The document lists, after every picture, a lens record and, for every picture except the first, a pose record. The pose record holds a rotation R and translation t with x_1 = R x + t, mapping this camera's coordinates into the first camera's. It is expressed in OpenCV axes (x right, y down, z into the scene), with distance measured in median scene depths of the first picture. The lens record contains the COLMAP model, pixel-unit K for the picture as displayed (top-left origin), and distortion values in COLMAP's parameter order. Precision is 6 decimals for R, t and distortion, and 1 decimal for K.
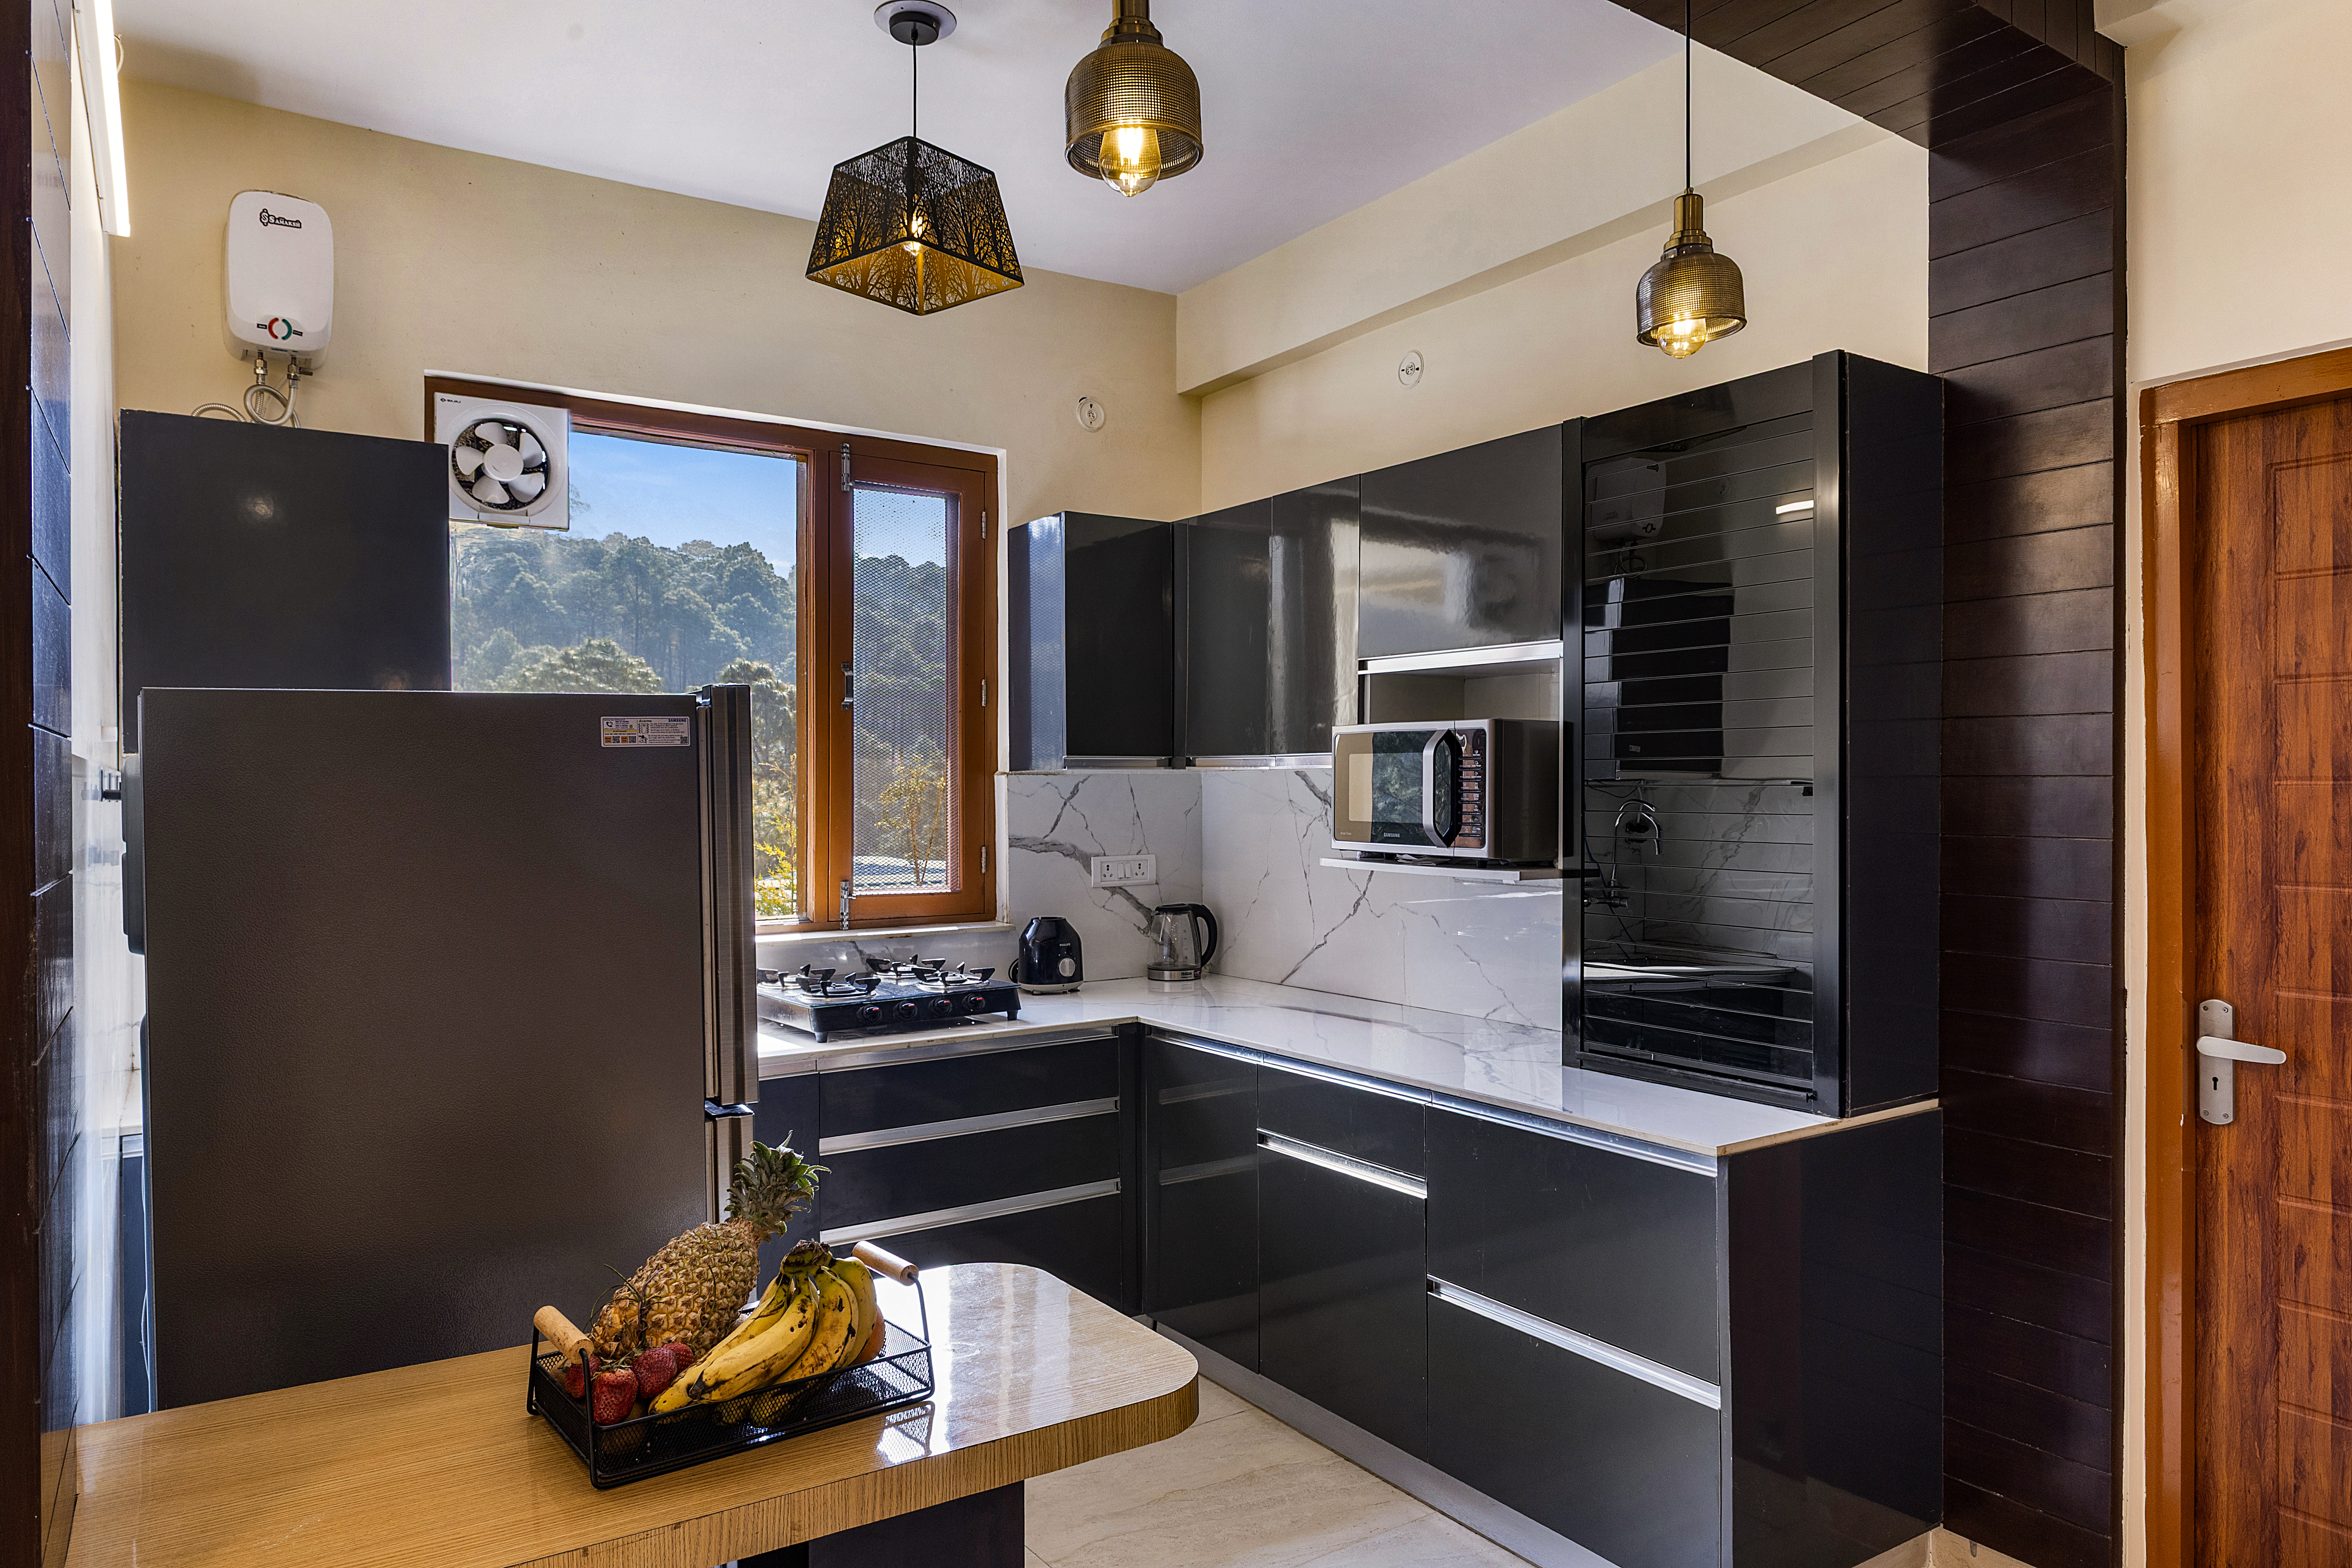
lens RADIAL K [[1498.8, 0, 1176.0], [0, 1498.8, 784.0], [0, 0, 1]] dist [0.004784, 0.000574]
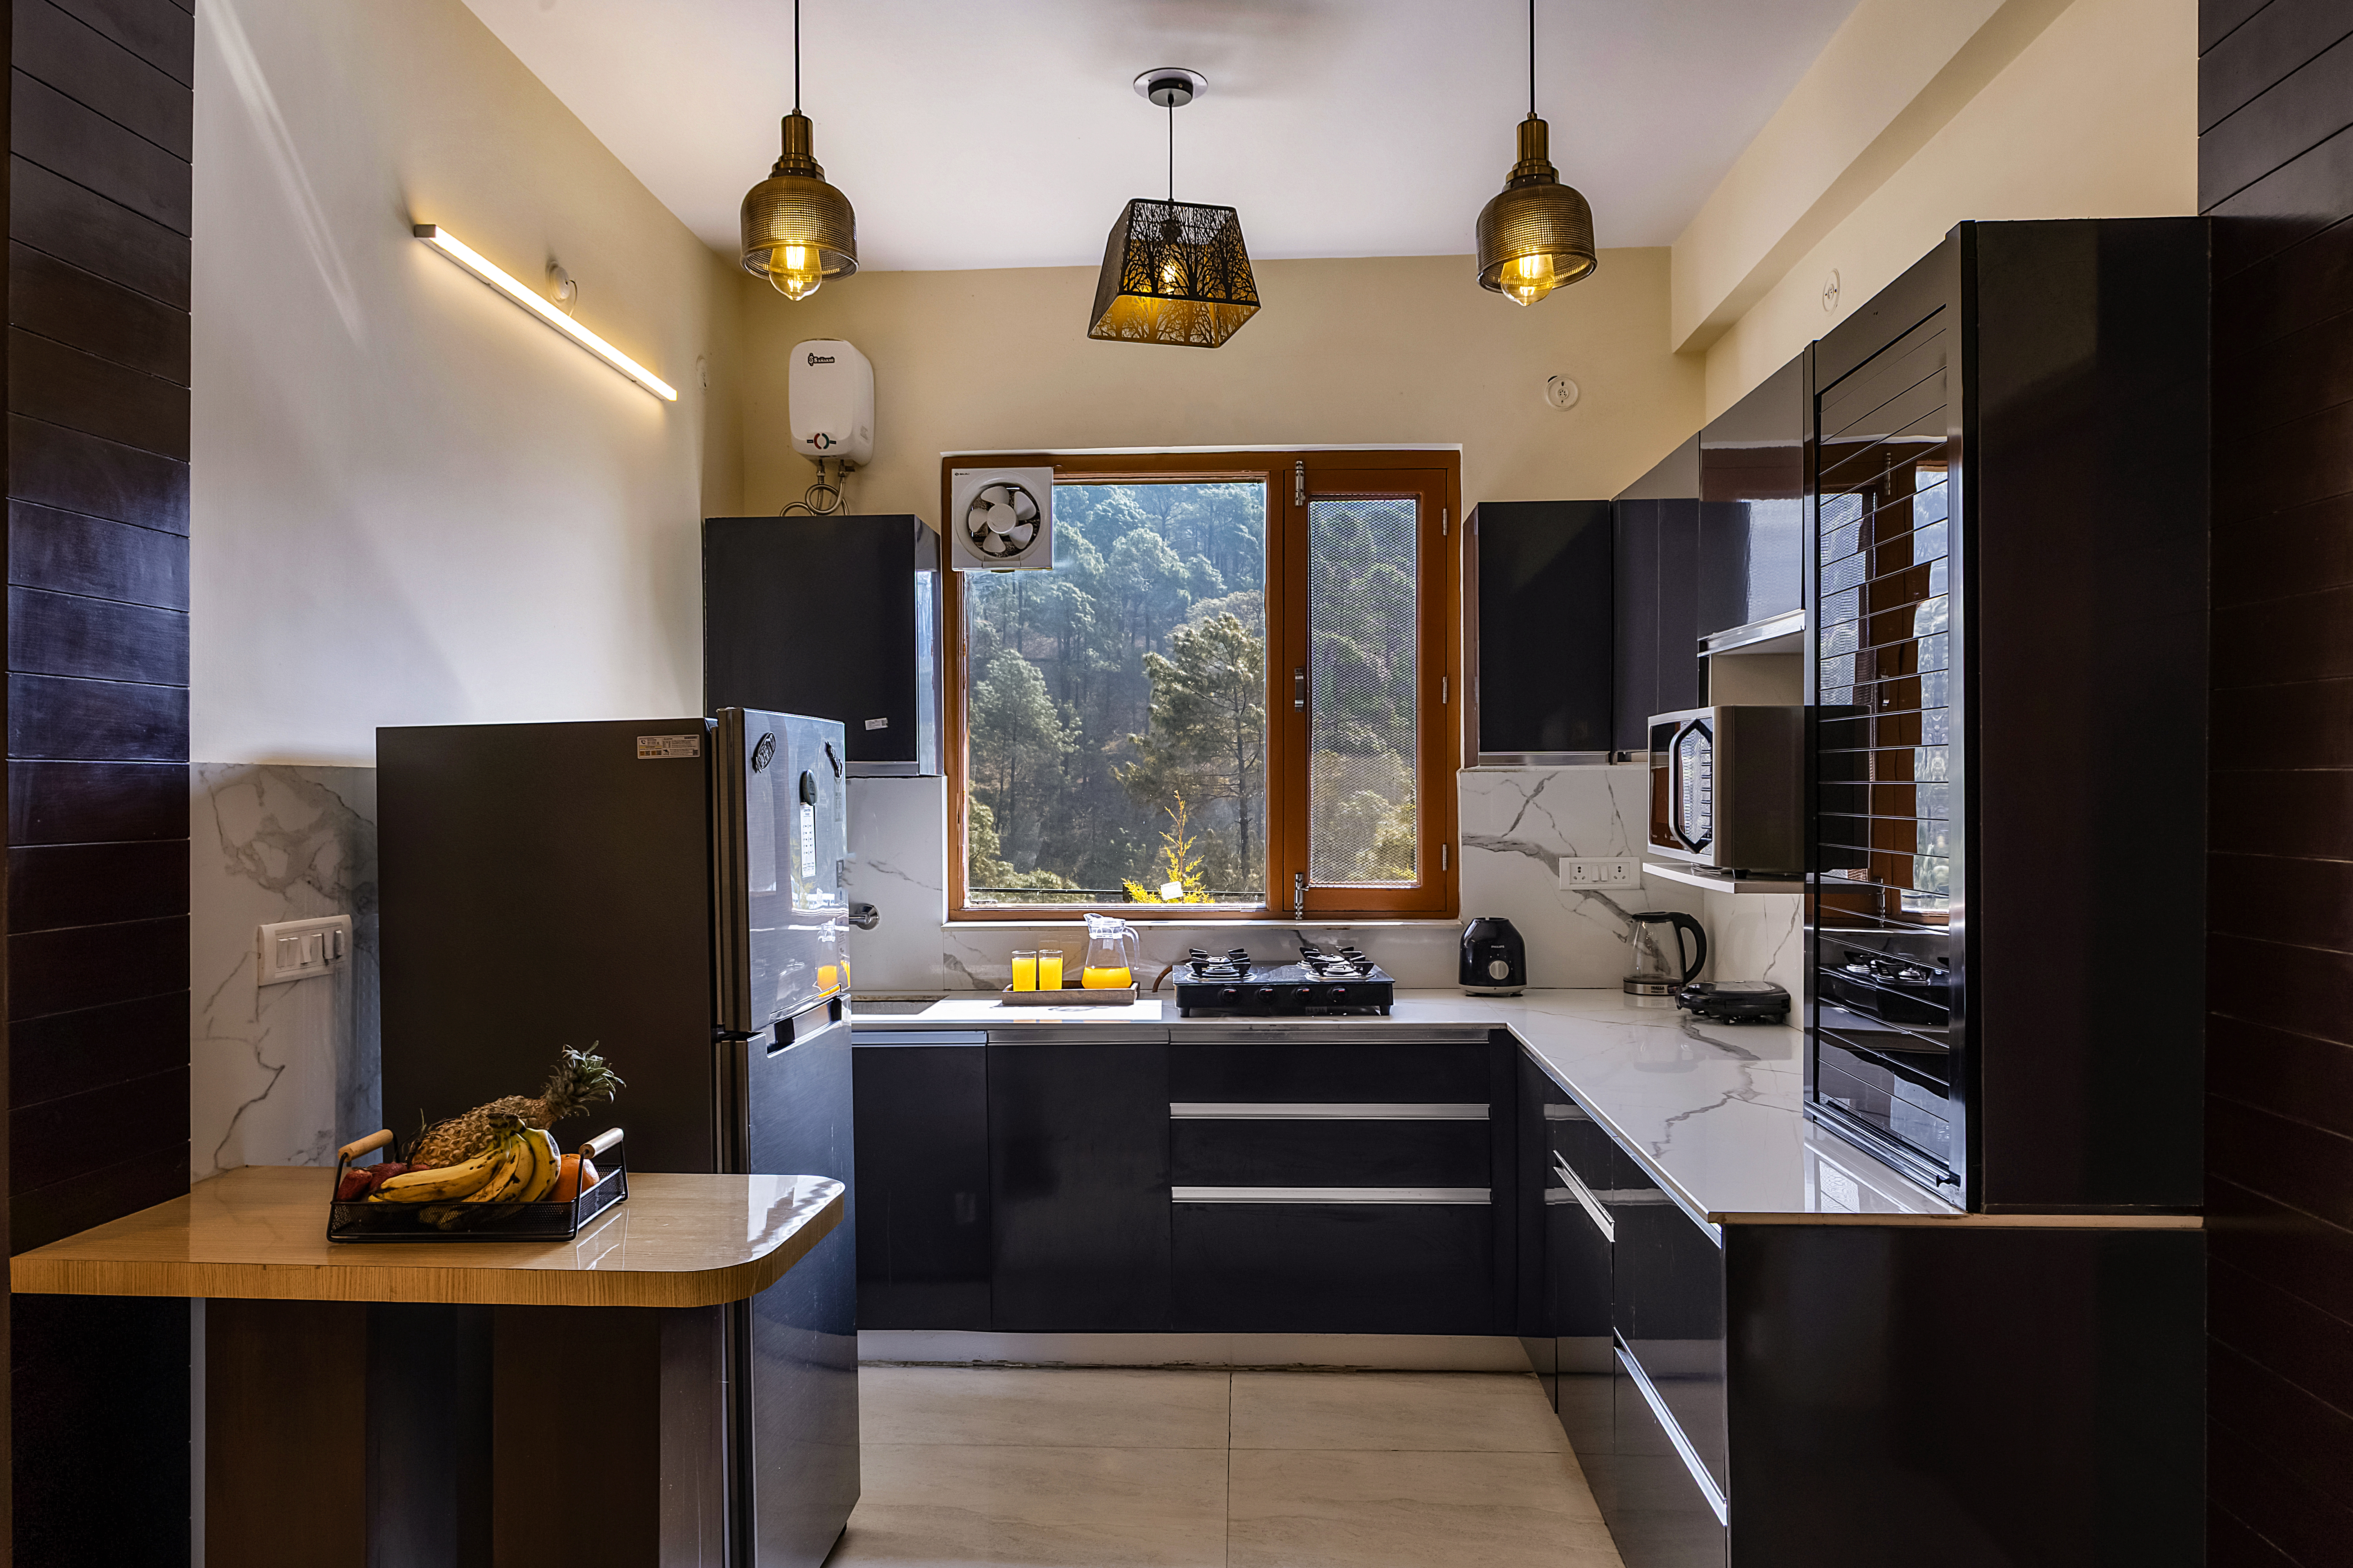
lens RADIAL K [[1555.6, 0, 1177.2], [0, 1555.6, 779.8], [0, 0, 1]] dist [0.008829, 0.001295]
pose [[0.799285, -0.003721, -0.600941, 0.423737], [0.003906, 0.999992, -0.000998, -0.000960], [0.600940, -0.001550, 0.799293, 0.078031]]
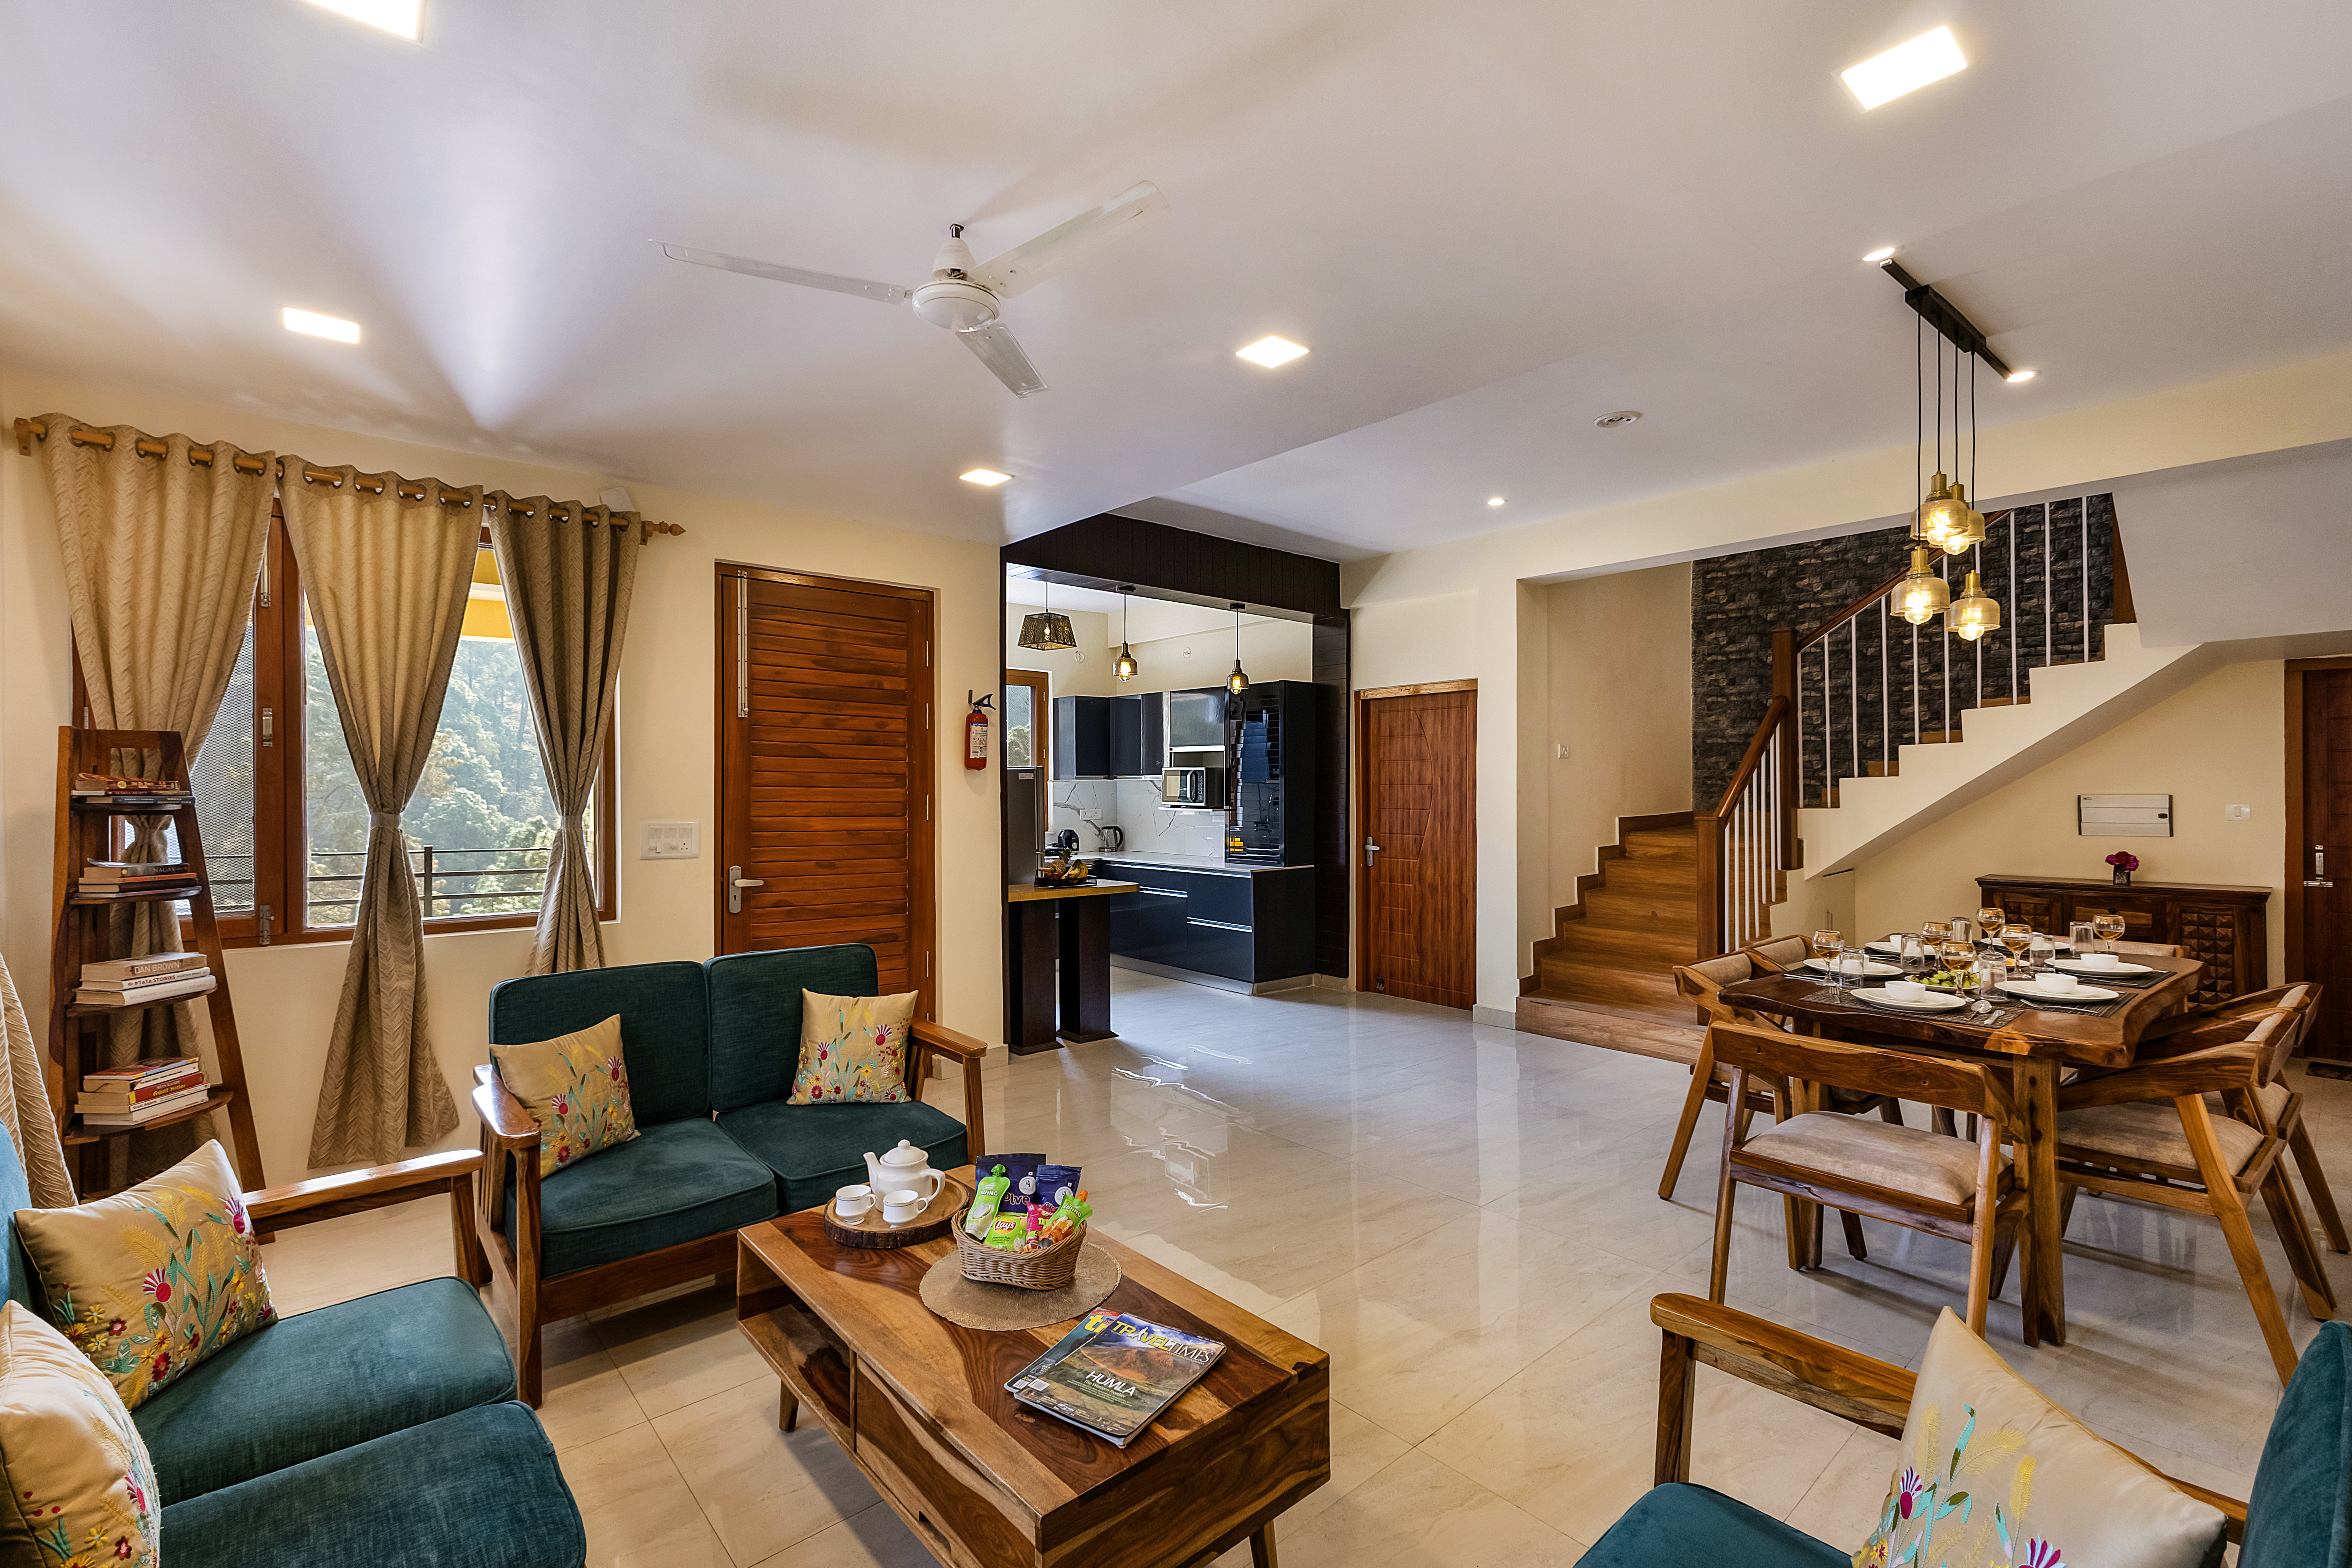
lens RADIAL K [[1034.8, 0, 1176.0], [0, 1034.8, 784.0], [0, 0, 1]] dist [0.000331, -0.000151]
pose [[0.993430, 0.000663, 0.114441, -0.125334], [-0.001063, 0.999994, 0.003429, -0.008950], [-0.114437, -0.003529, 0.993424, -1.261486]]
